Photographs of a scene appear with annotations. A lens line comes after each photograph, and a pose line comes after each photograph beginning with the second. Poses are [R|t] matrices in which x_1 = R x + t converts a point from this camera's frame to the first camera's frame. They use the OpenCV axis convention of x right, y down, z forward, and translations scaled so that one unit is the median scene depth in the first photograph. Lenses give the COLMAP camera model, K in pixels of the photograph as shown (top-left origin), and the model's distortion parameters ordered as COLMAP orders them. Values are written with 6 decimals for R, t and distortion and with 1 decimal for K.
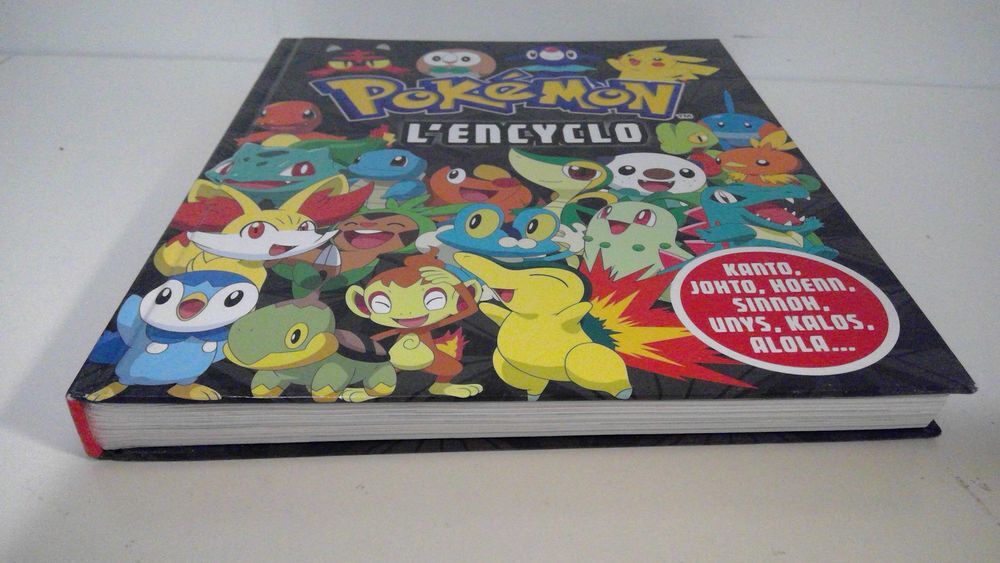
lens RADIAL K [[806.3, 0, 502.3], [0, 806.3, 281.7], [0, 0, 1]] dist [0.069855, -0.025747]
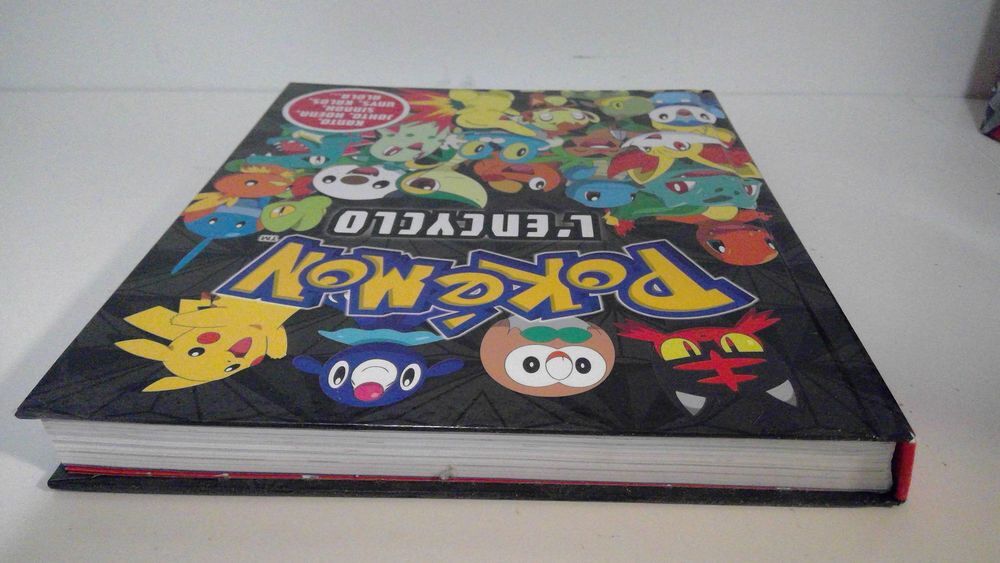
lens RADIAL K [[806.3, 0, 505.2], [0, 806.3, 281.8], [0, 0, 1]] dist [0.069855, -0.025747]
pose [[-0.998320, -0.040729, 0.041204, -0.064150], [0.021012, 0.408239, 0.912633, -1.098832], [-0.053992, 0.911966, -0.406698, 1.589963]]
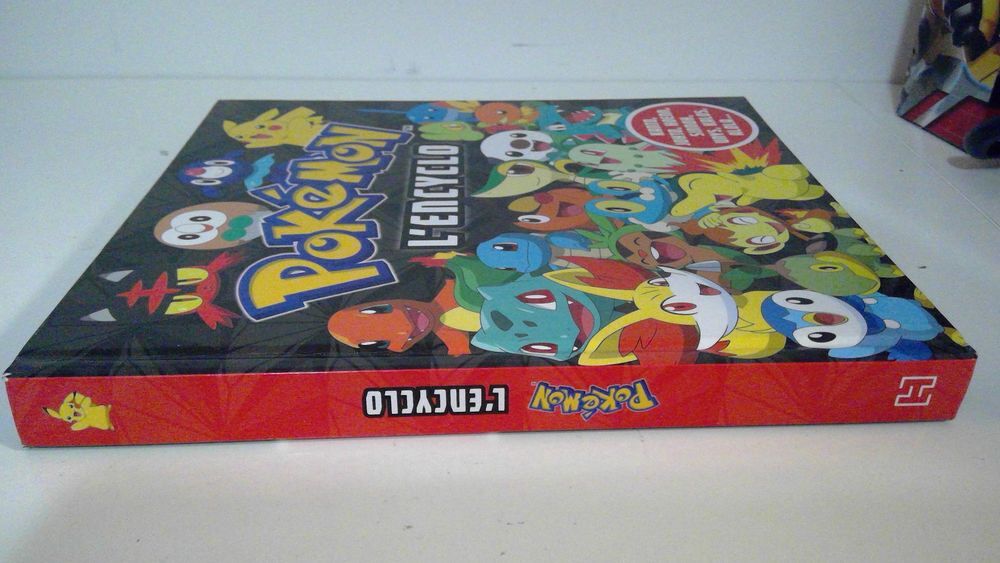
lens RADIAL K [[806.3, 0, 501.8], [0, 806.3, 283.4], [0, 0, 1]] dist [0.069855, -0.025747]
pose [[-0.019266, -0.527427, 0.849382, -0.972846], [0.561455, 0.697233, 0.445684, -0.556087], [-0.827283, 0.485476, 0.282694, 0.791090]]
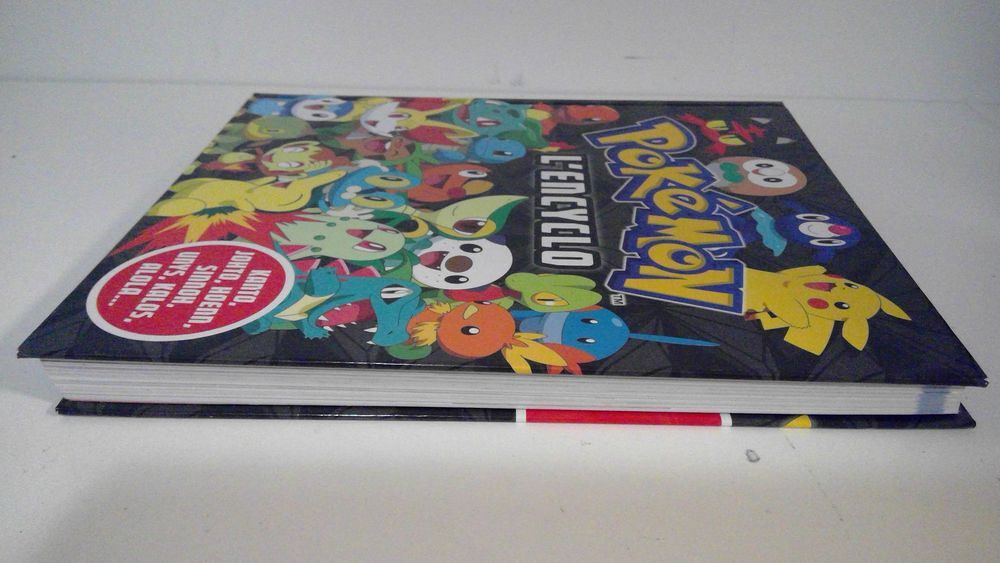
lens RADIAL K [[806.3, 0, 503.5], [0, 806.3, 279.1], [0, 0, 1]] dist [0.069855, -0.025747]
pose [[-0.060244, 0.512985, -0.856281, 0.996811], [-0.573029, 0.684630, 0.450466, -0.570536], [0.817318, 0.517811, 0.252710, 0.831775]]
